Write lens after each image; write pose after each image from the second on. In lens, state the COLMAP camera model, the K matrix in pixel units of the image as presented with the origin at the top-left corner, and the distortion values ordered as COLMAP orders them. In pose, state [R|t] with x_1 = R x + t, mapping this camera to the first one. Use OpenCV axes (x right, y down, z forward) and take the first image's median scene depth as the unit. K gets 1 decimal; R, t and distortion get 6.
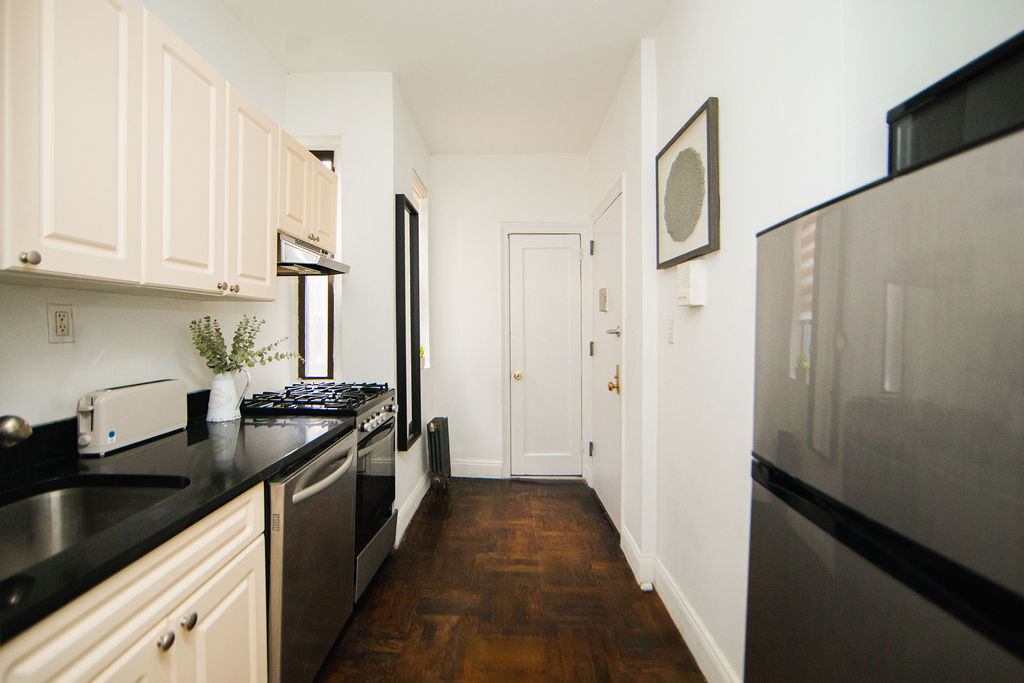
lens RADIAL K [[434.0, 0, 506.4], [0, 434.0, 326.3], [0, 0, 1]] dist [-0.000190, 0.000000]
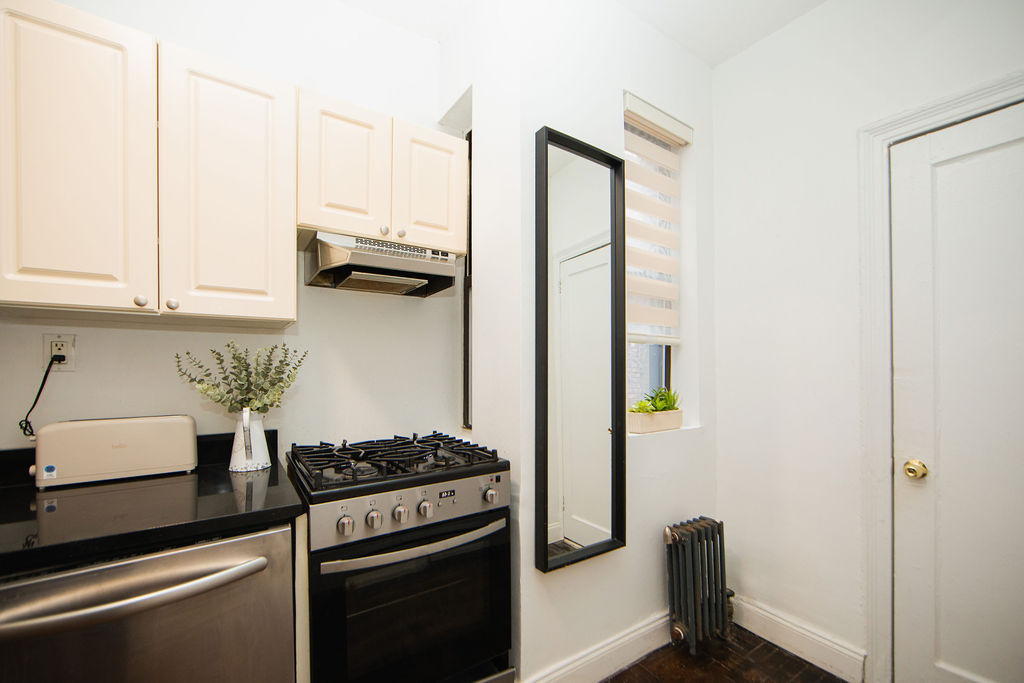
lens RADIAL K [[413.7, 0, 512.0], [0, 413.7, 372.1], [0, 0, 1]] dist [-0.000869, -0.000175]
pose [[0.569601, 0.007771, -0.821884, 0.299840], [0.004069, 0.999916, 0.012274, 0.024052], [0.821911, -0.010336, 0.569522, 0.994654]]
